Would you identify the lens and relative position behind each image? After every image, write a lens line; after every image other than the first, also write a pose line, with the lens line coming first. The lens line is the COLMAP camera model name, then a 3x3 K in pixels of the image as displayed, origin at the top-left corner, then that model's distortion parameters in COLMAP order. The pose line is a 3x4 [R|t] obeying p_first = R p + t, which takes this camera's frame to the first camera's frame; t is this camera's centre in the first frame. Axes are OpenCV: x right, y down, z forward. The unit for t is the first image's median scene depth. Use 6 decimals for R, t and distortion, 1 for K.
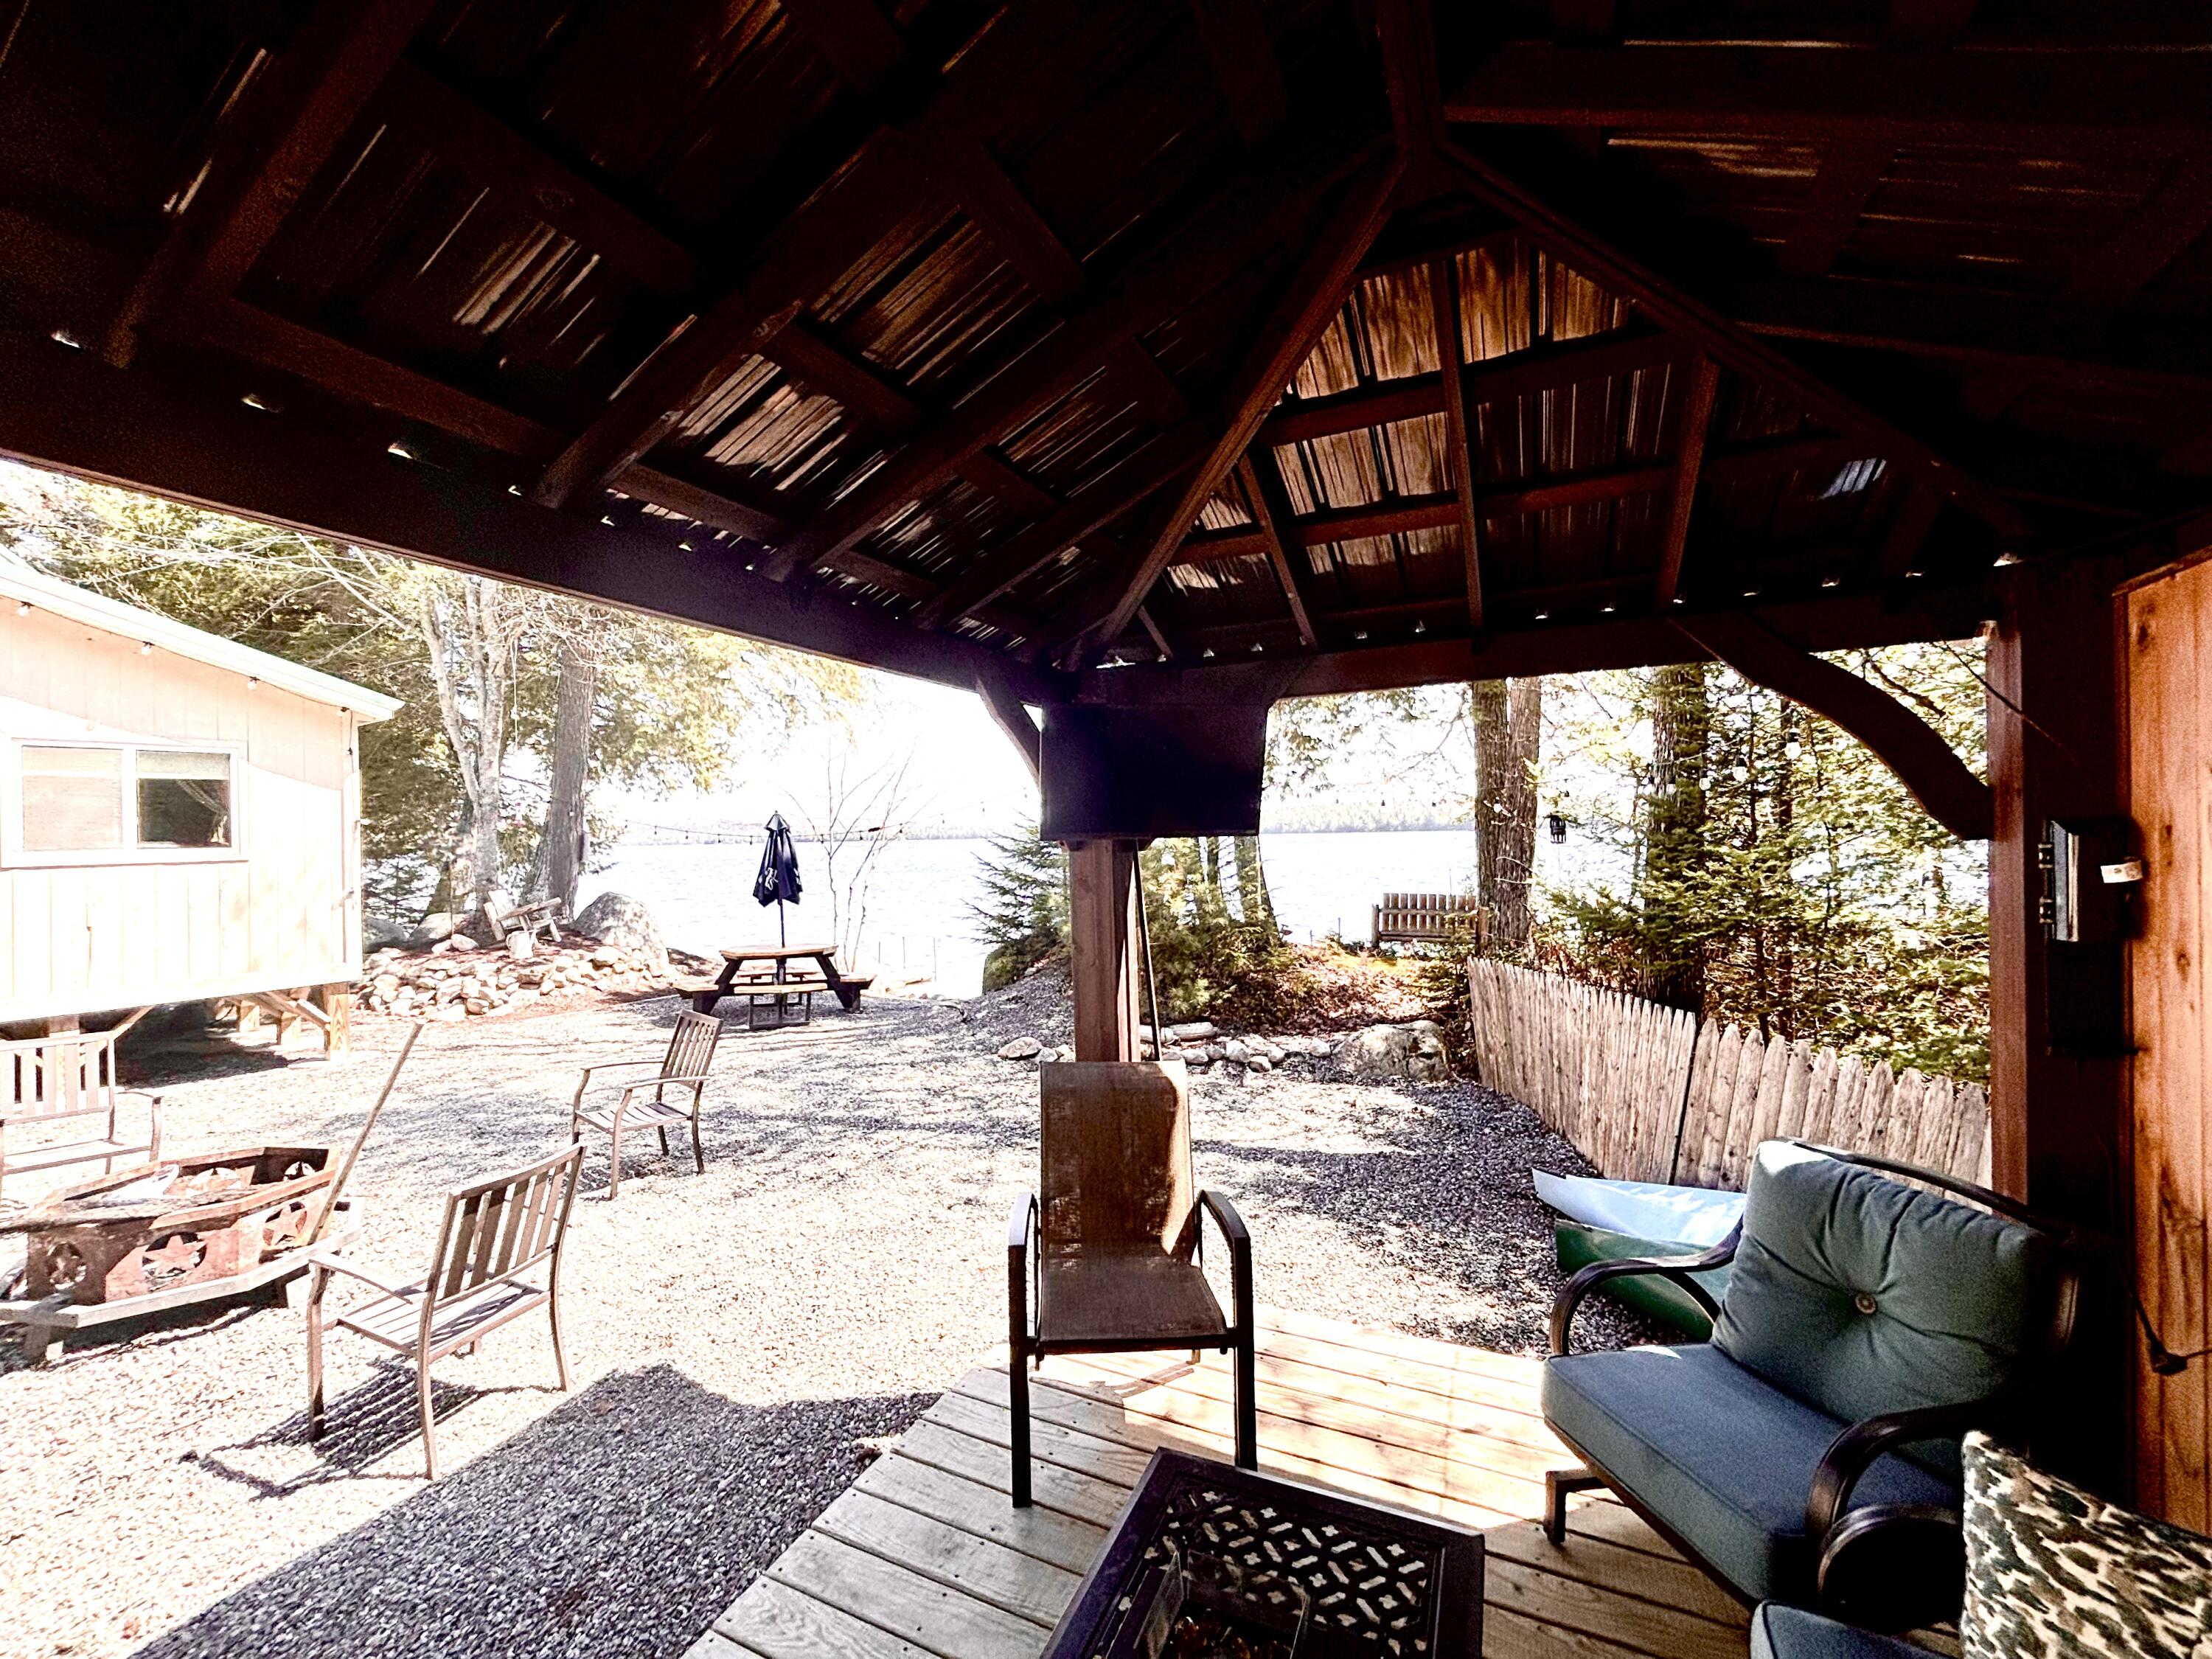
lens RADIAL K [[889.3, 0, 1103.7], [0, 889.3, 824.8], [0, 0, 1]] dist [0.000935, 0.000254]
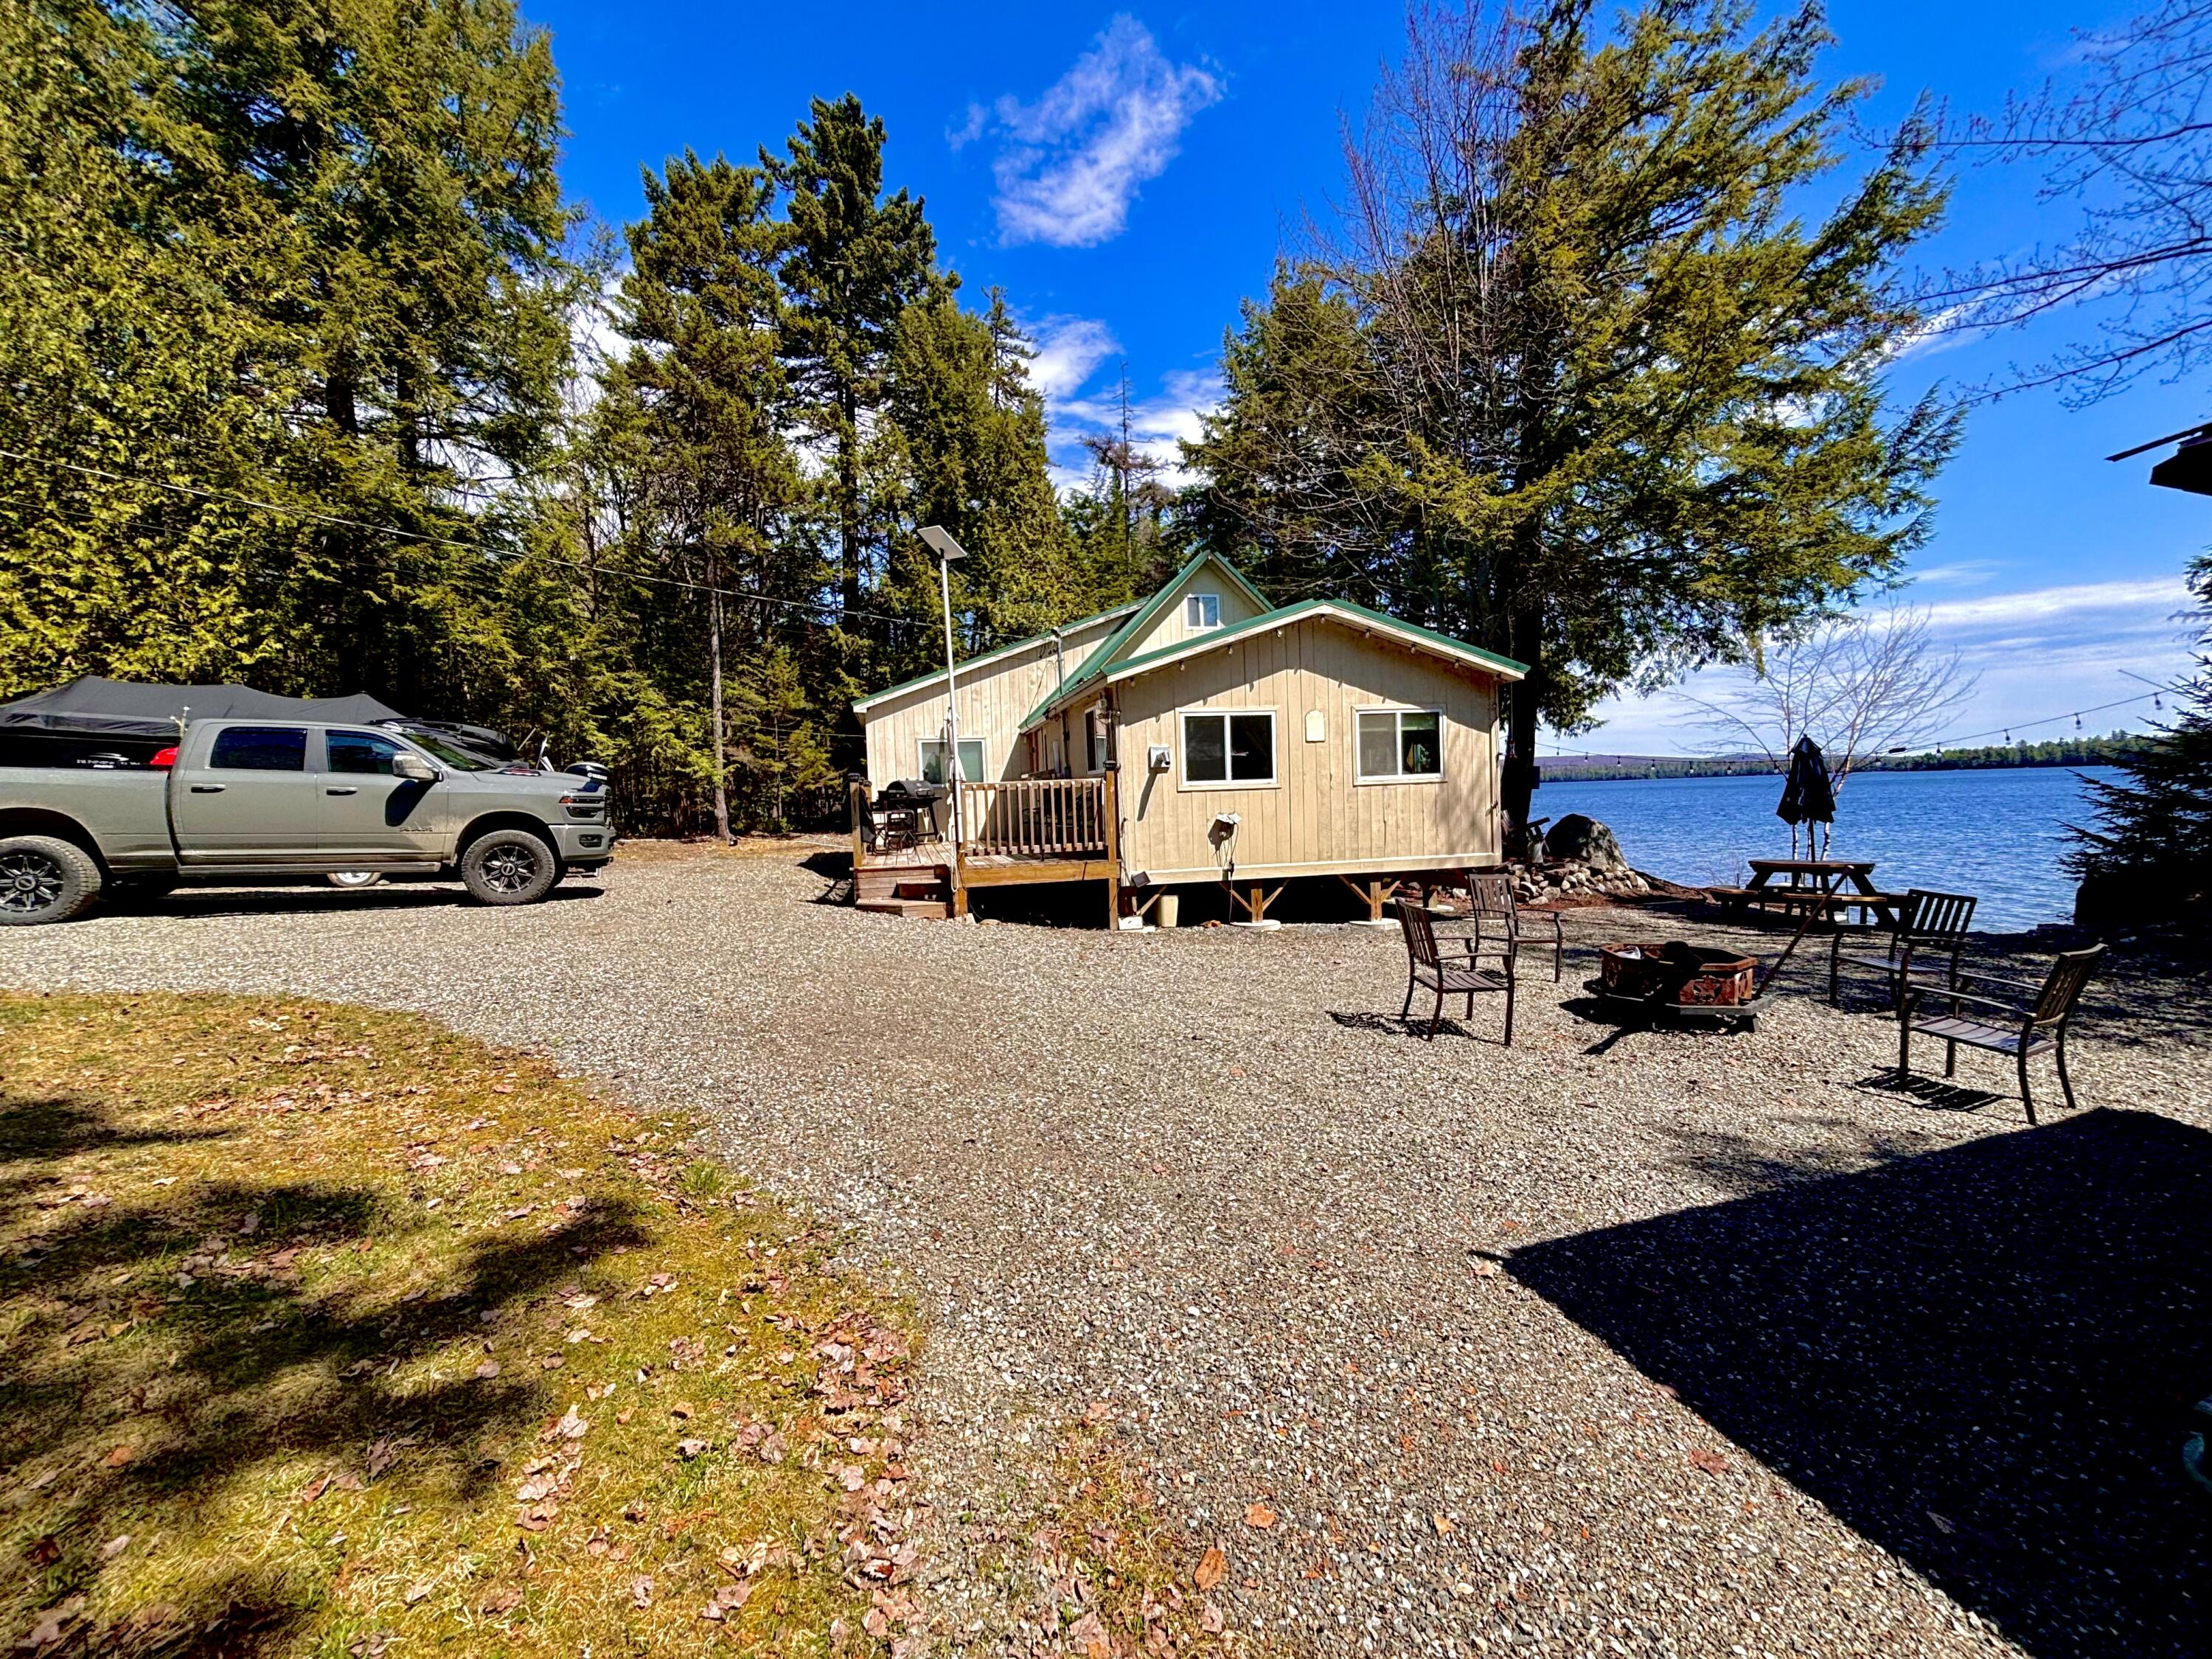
lens RADIAL K [[906.6, 0, 1106.0], [0, 906.6, 829.5], [0, 0, 1]] dist [0.001718, 0.000201]
pose [[0.726348, 0.025182, -0.686866, -0.636243], [0.025346, 0.997668, 0.063380, 0.018740], [0.686860, -0.063445, 0.724015, -1.044060]]
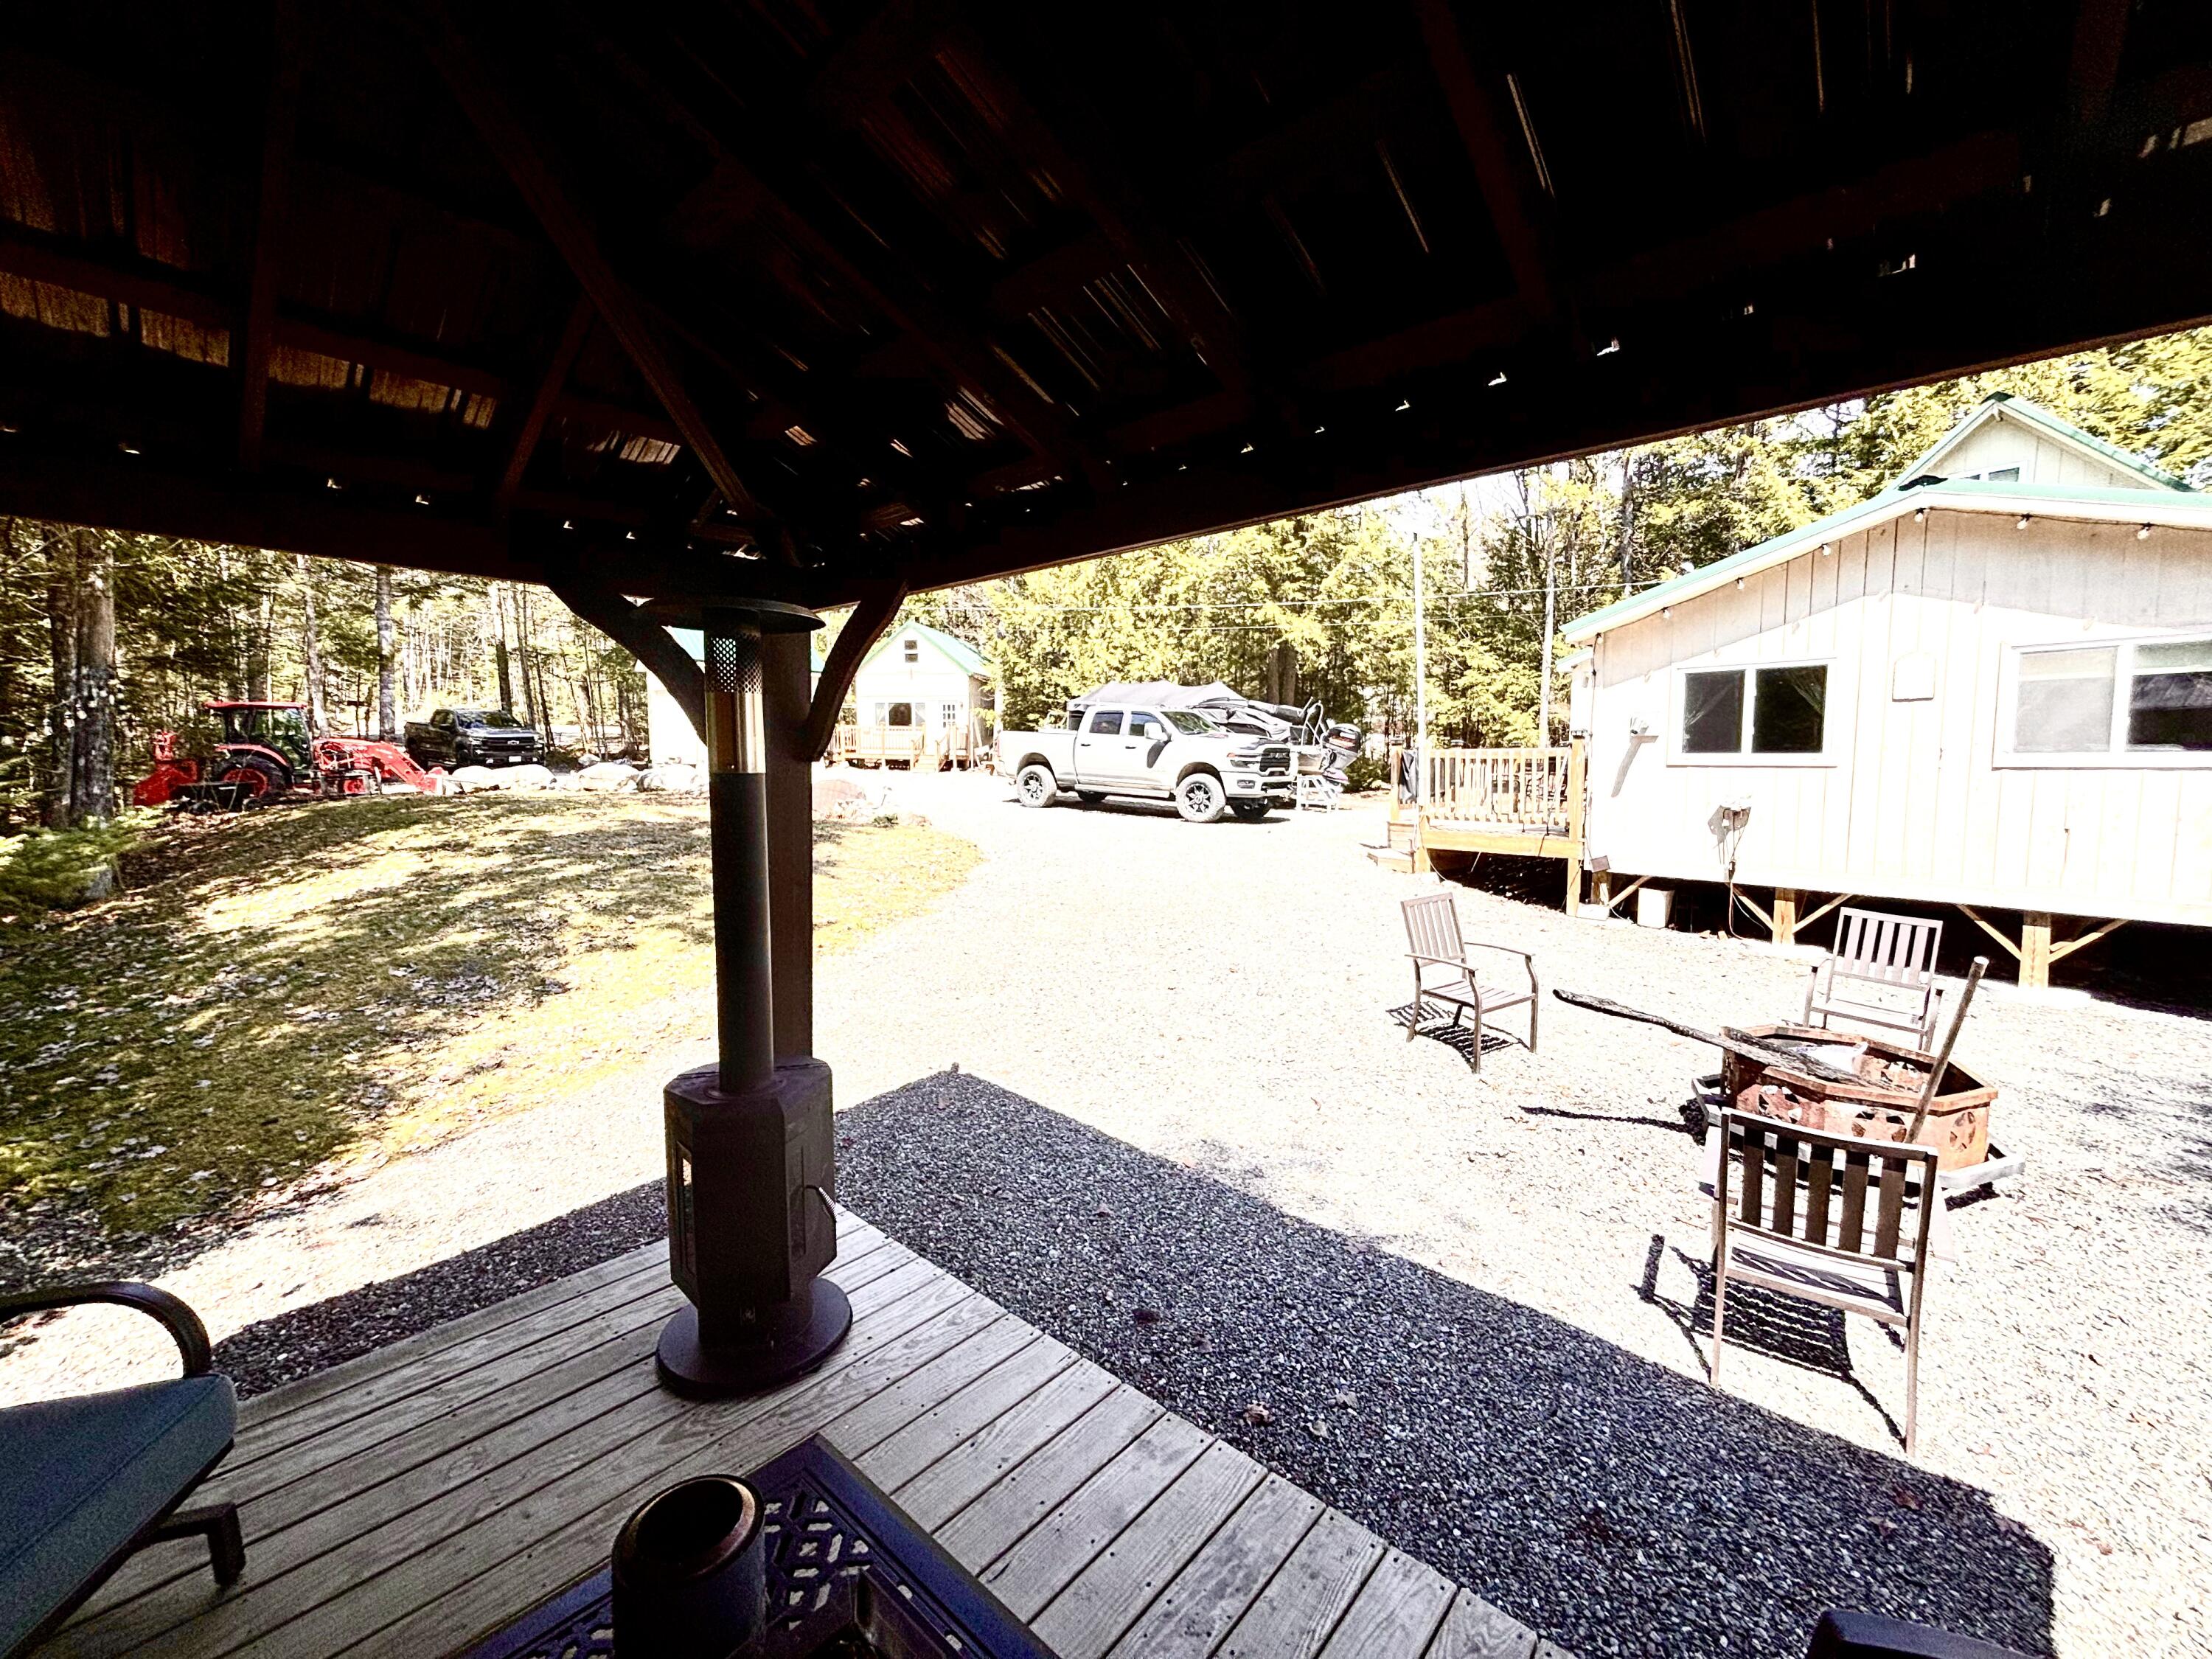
lens RADIAL K [[889.3, 0, 1103.7], [0, 889.3, 824.8], [0, 0, 1]] dist [0.000935, 0.000254]
pose [[-0.293347, 0.087299, -0.952012, 0.247930], [0.011994, 0.996080, 0.087645, 0.015435], [0.955931, 0.014292, -0.293244, 0.471668]]
